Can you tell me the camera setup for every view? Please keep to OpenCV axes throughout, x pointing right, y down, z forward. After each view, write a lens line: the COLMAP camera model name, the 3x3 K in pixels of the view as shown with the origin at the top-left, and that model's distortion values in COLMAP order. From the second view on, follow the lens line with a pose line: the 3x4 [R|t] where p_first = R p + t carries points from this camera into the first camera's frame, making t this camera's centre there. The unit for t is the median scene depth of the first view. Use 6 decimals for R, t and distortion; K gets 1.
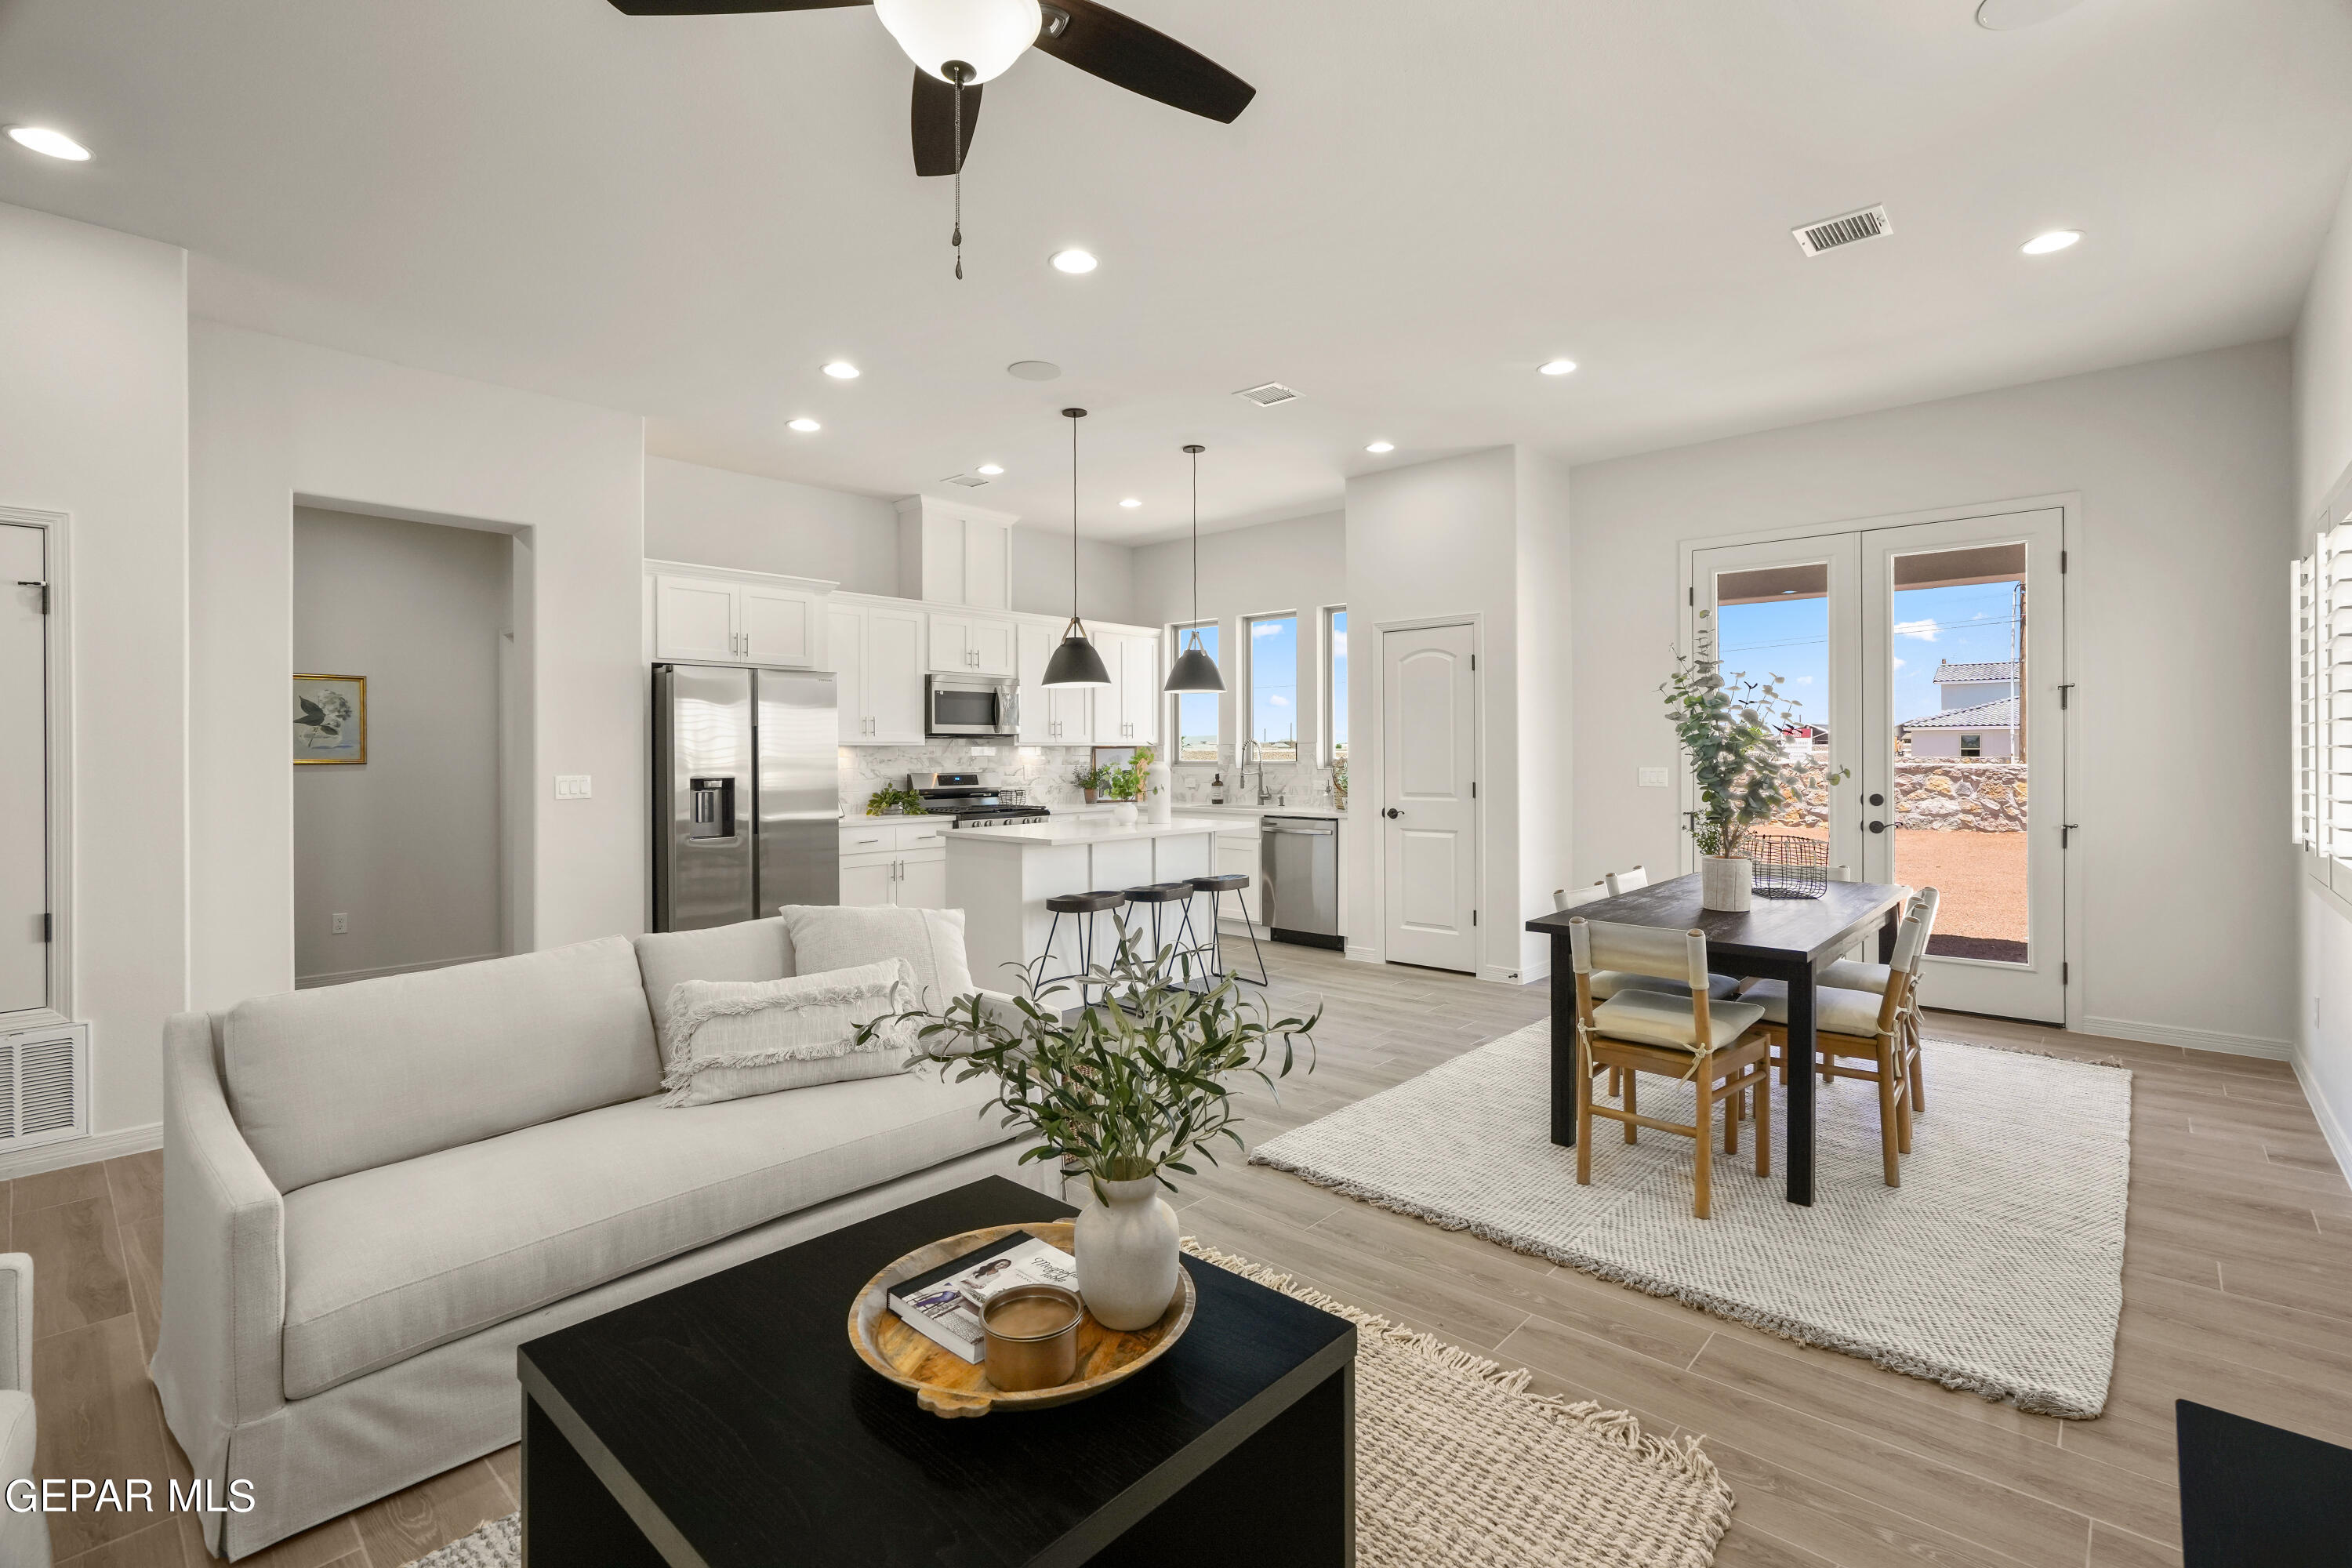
lens RADIAL K [[1070.0, 0, 1182.3], [0, 1070.0, 752.9], [0, 0, 1]] dist [-0.002663, 0.000038]
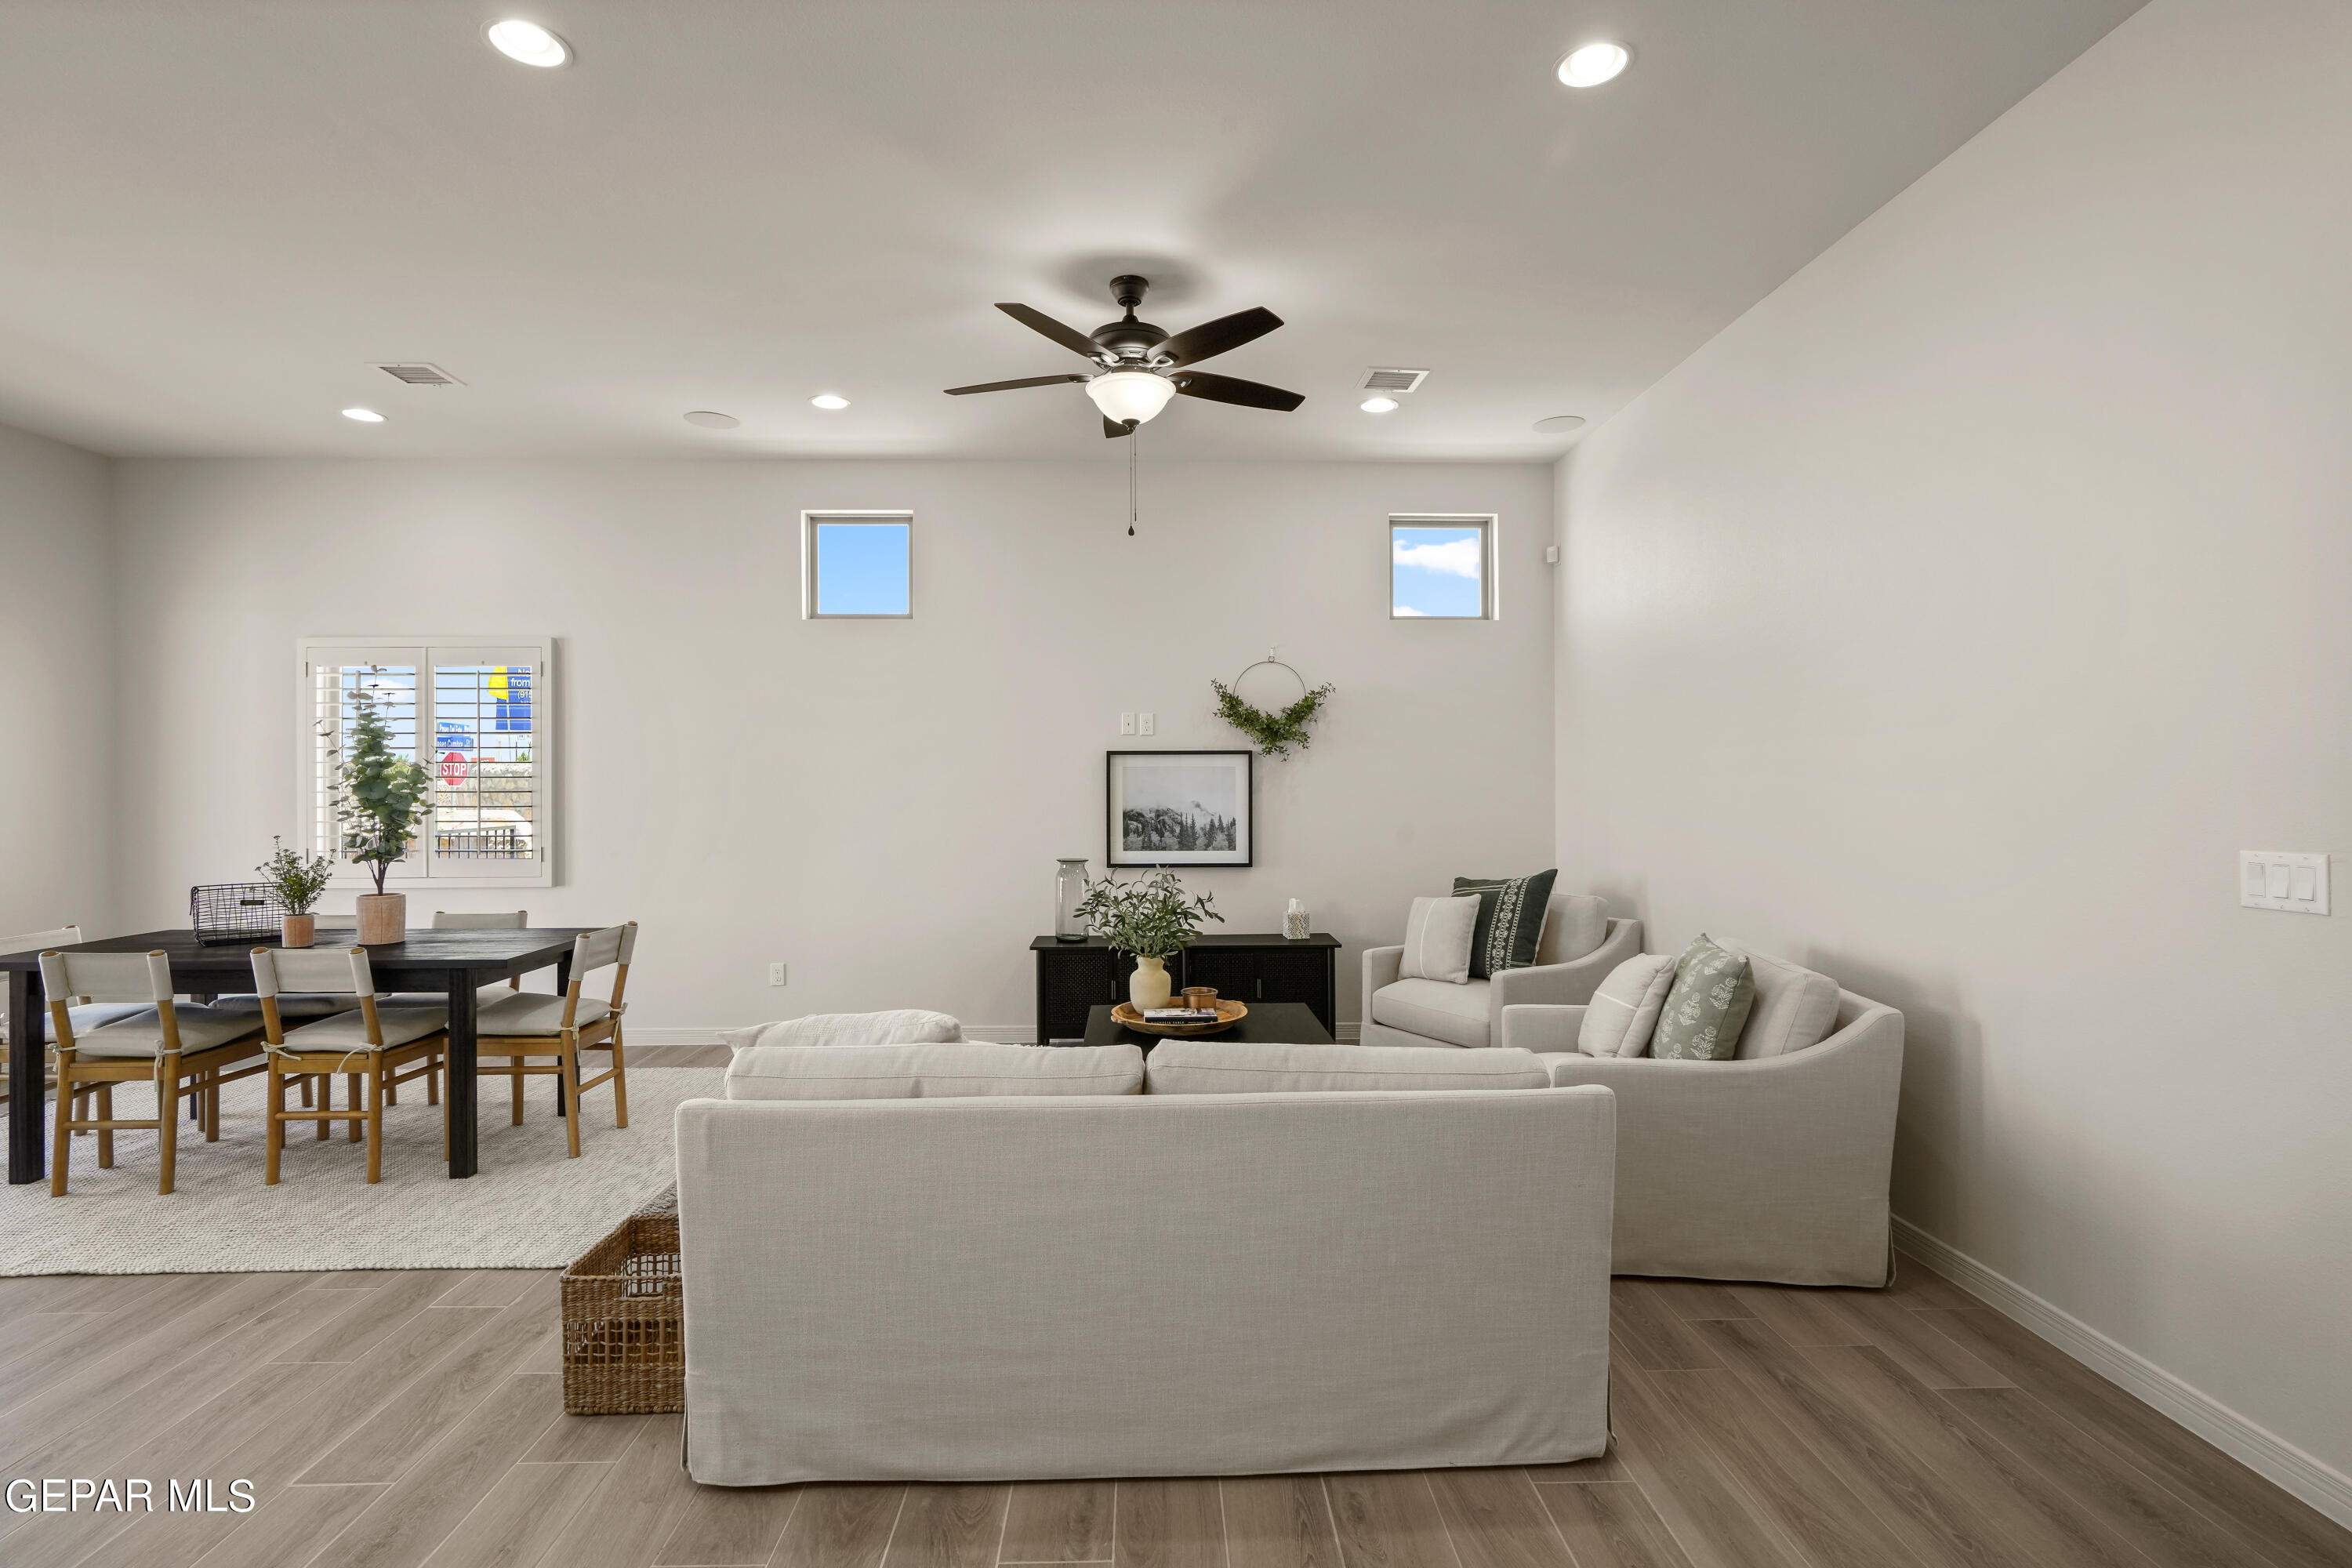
lens RADIAL K [[1092.1, 0, 1169.9], [0, 1092.1, 778.4], [0, 0, 1]] dist [-0.000710, 0.001242]
pose [[-0.689621, 0.006808, 0.724139, -0.580955], [0.006459, 0.999974, -0.003250, -0.008421], [-0.724142, 0.002436, -0.689647, 0.808635]]
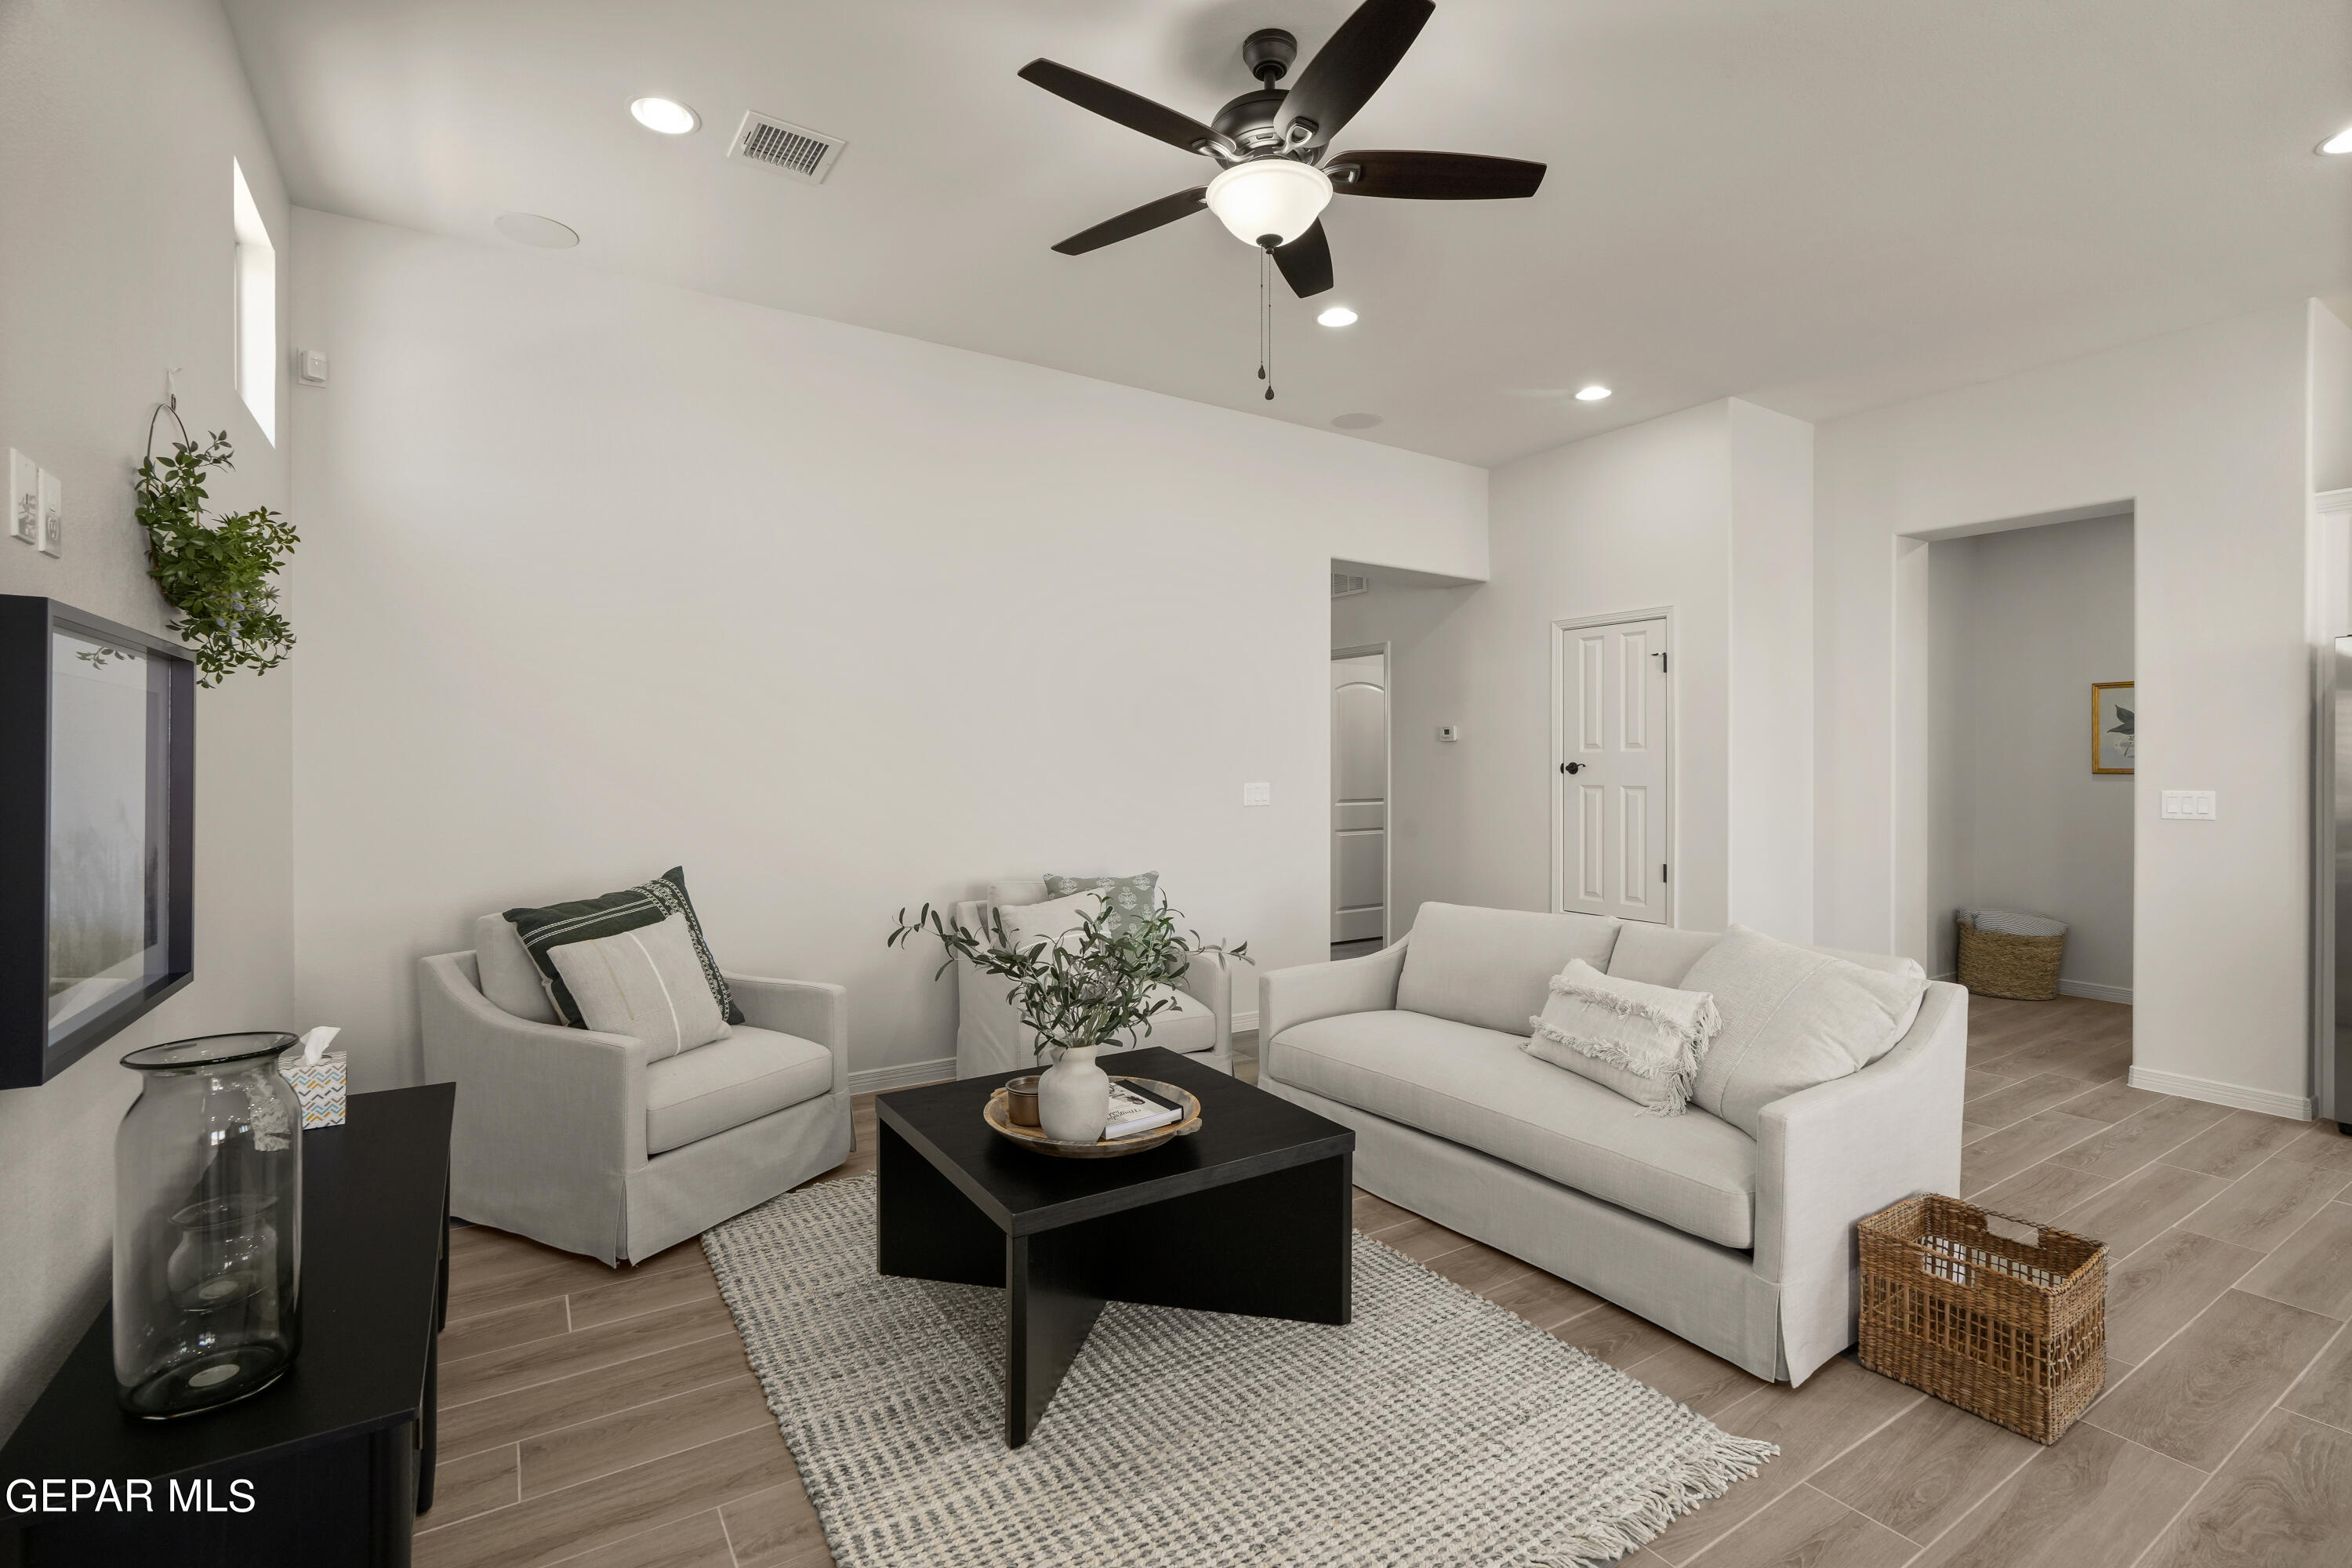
lens RADIAL K [[1067.1, 0, 1180.3], [0, 1067.1, 772.9], [0, 0, 1]] dist [-0.002117, -0.000599]
pose [[-0.256785, 0.010689, -0.966409, 0.387424], [-0.001375, 0.999934, 0.011426, -0.000377], [0.966468, 0.004263, -0.256753, 0.443892]]
